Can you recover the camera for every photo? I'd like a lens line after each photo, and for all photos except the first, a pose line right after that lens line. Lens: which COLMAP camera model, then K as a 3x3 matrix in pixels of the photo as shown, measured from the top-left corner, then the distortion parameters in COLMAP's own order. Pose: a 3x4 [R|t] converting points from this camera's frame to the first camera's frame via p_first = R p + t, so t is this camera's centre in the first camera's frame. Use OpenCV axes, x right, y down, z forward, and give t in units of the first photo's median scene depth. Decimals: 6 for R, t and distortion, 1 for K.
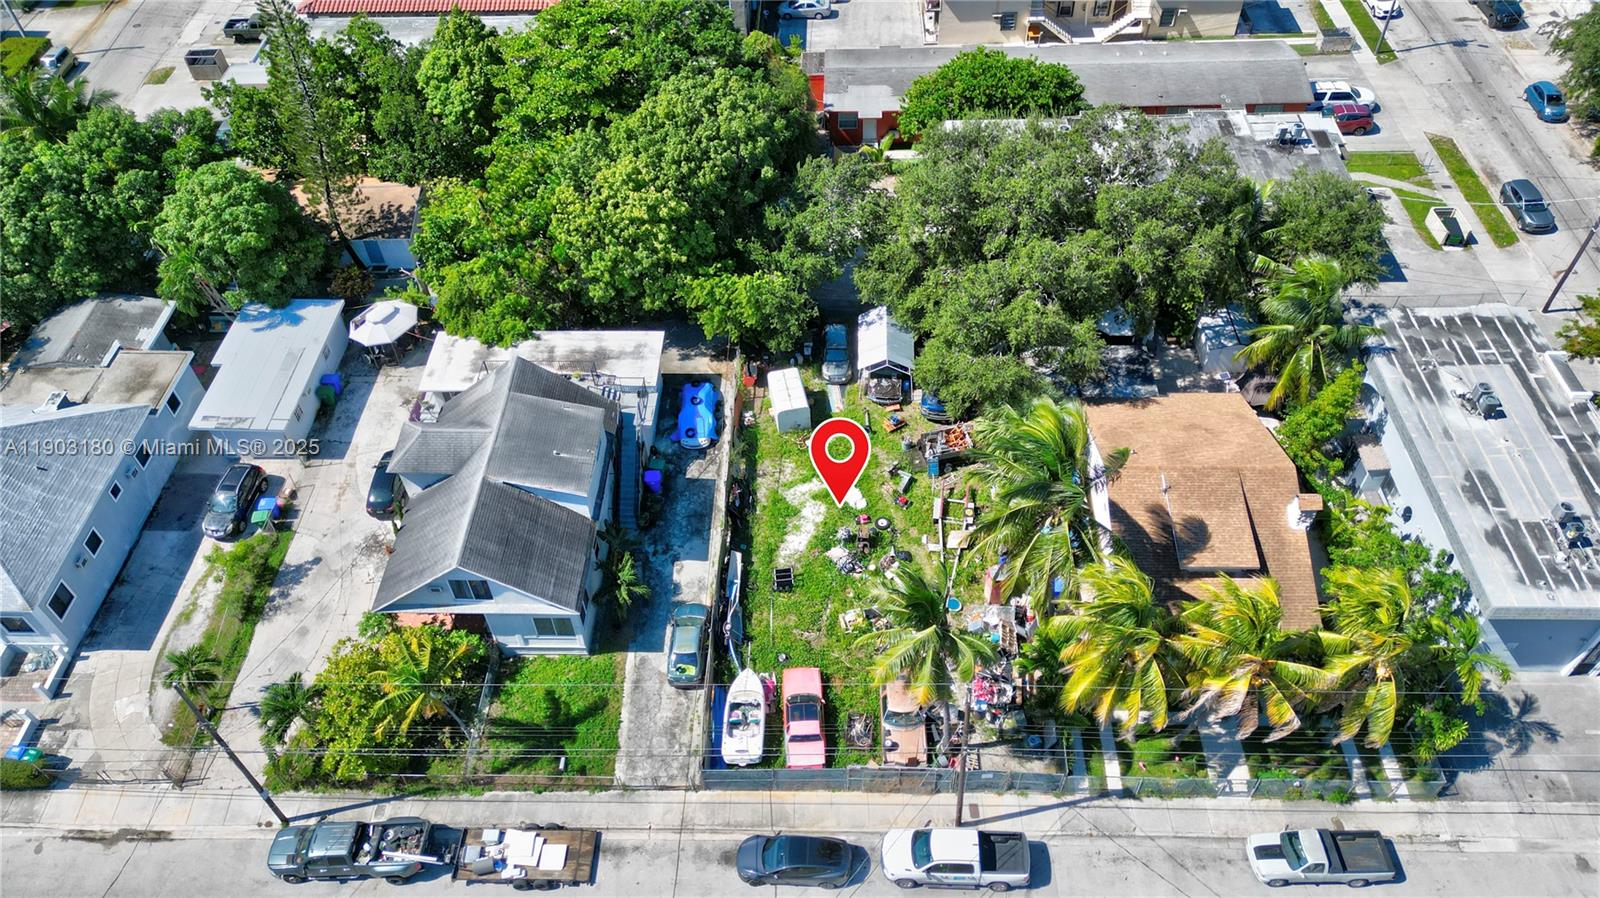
lens RADIAL K [[1116.6, 0, 802.0], [0, 1116.6, 446.9], [0, 0, 1]] dist [0.078711, -0.080538]
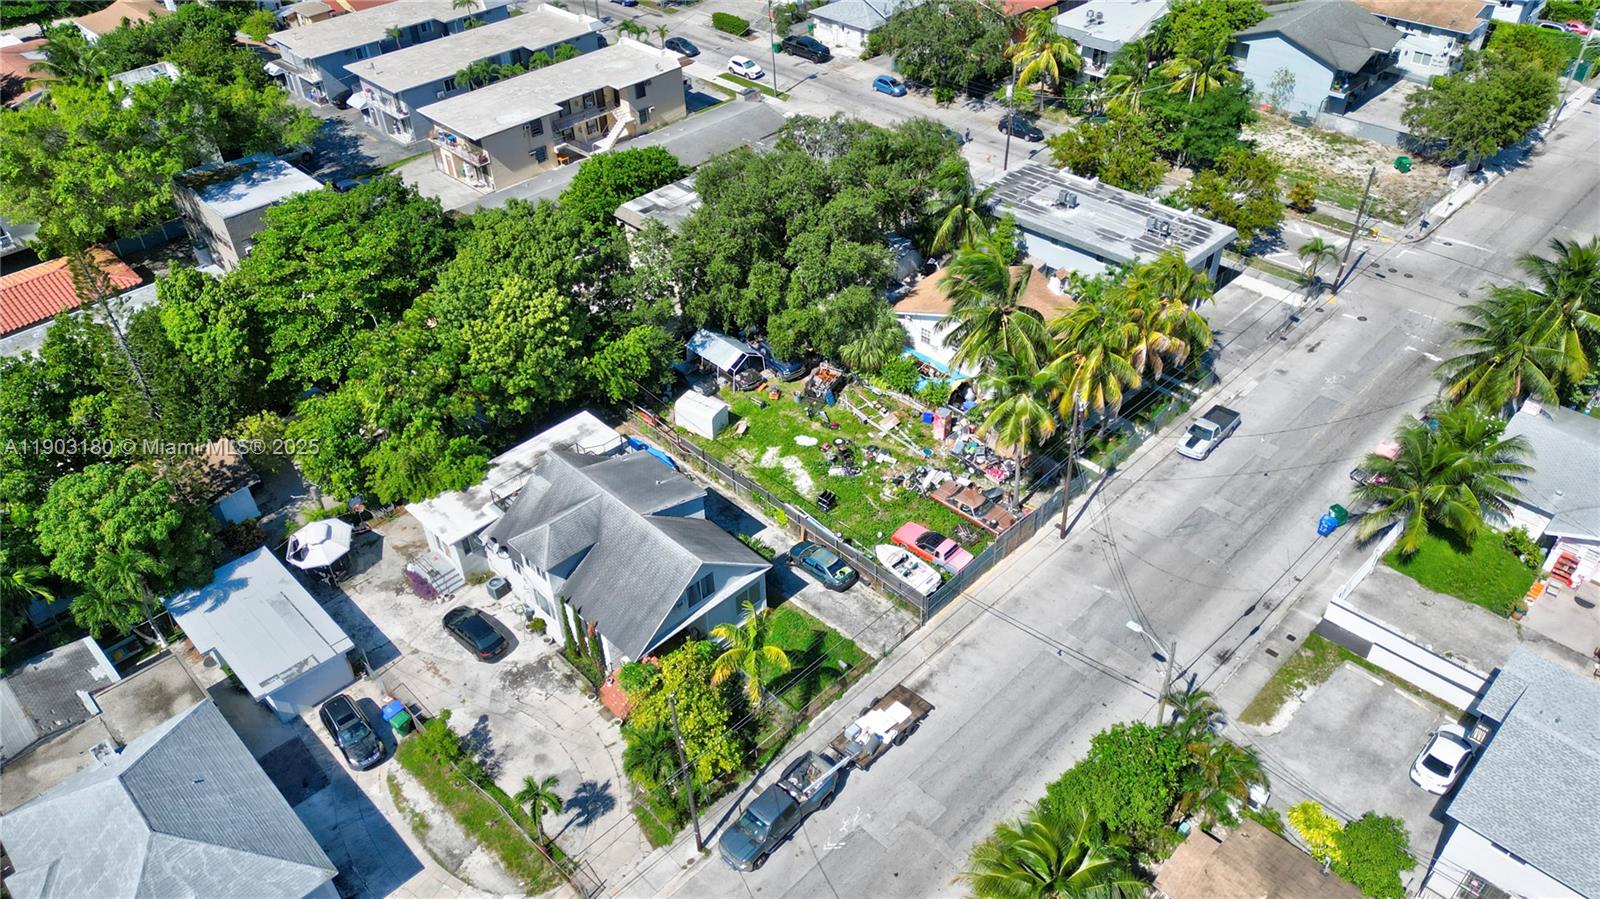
lens RADIAL K [[1108.7, 0, 800.0], [0, 1108.7, 449.5], [0, 0, 1]] dist [0.112276, -0.157713]
pose [[0.692727, -0.443338, 0.568842, -0.684590], [0.535183, 0.844711, 0.006605, 0.042703], [-0.483435, 0.299859, 0.822421, -0.032436]]
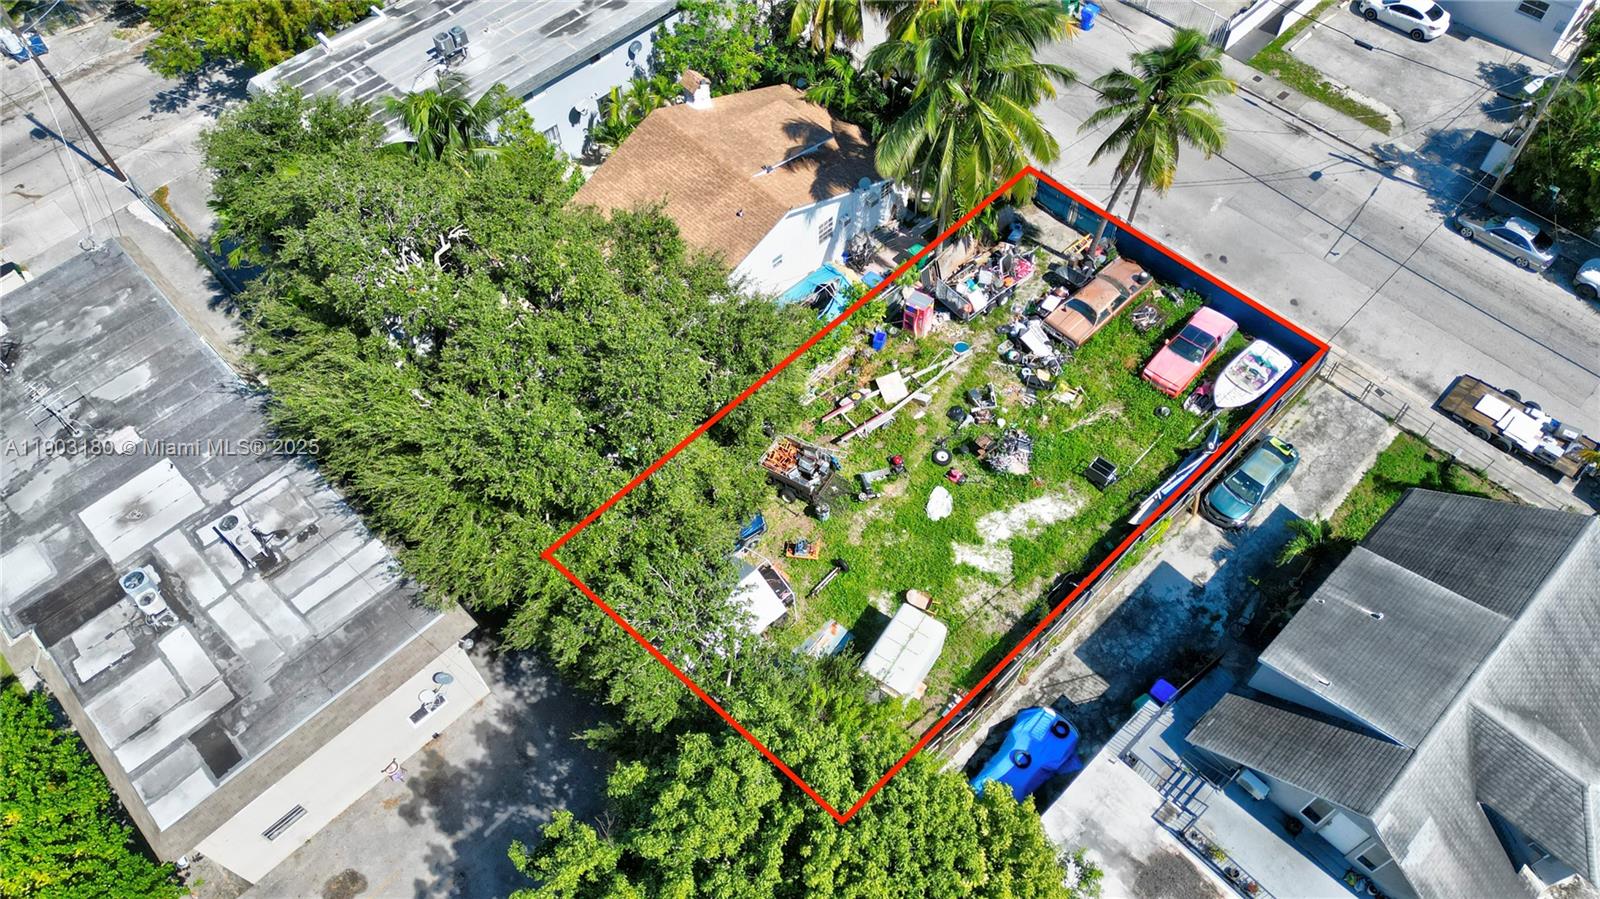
lens RADIAL K [[1116.6, 0, 802.0], [0, 1116.6, 447.4], [0, 0, 1]] dist [0.078711, -0.080538]
pose [[-0.711487, -0.550977, 0.436132, -0.192982], [0.544117, -0.039226, 0.838092, -0.632427], [-0.444661, 0.833598, 0.327704, 0.770427]]
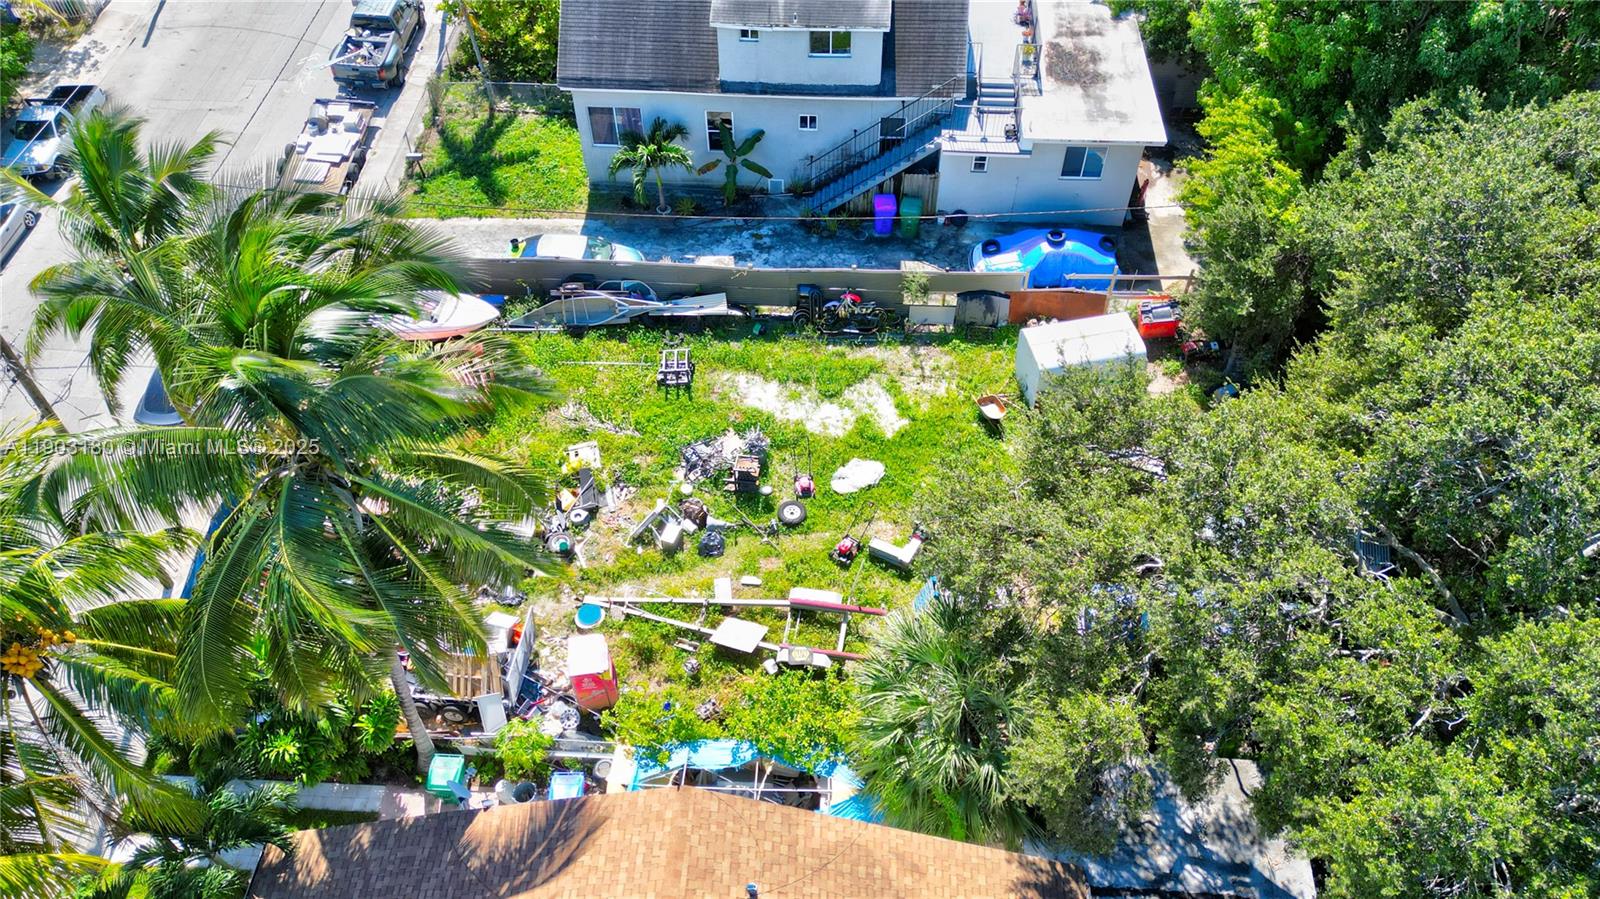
lens RADIAL K [[1116.6, 0, 802.0], [0, 1116.6, 447.4], [0, 0, 1]] dist [0.078711, -0.080538]
pose [[-0.022034, 0.787501, -0.615920, 0.362946], [-0.735167, 0.404743, 0.543795, -0.227367], [0.677528, 0.464785, 0.570026, 0.682288]]
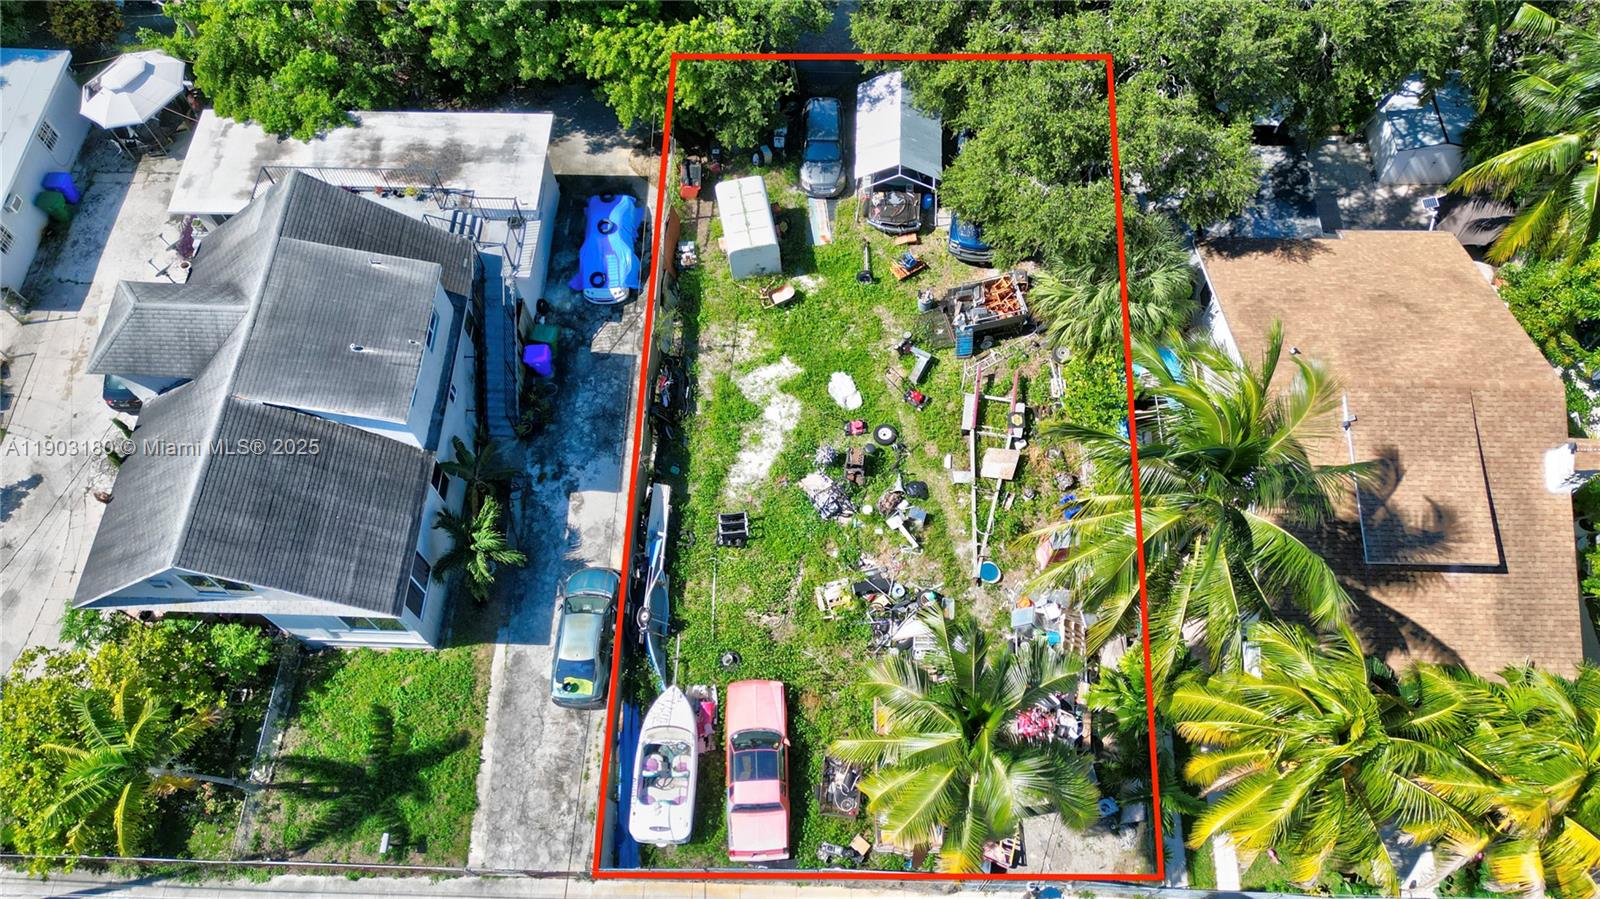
lens RADIAL K [[1119.2, 0, 801.1], [0, 1119.2, 454.7], [0, 0, 1]] dist [0.066395, -0.069613]
pose [[0.999957, 0.009244, 0.000367, 0.021750], [-0.009026, 0.966115, 0.257955, -0.089484], [0.002030, -0.257948, 0.966157, 0.350563]]
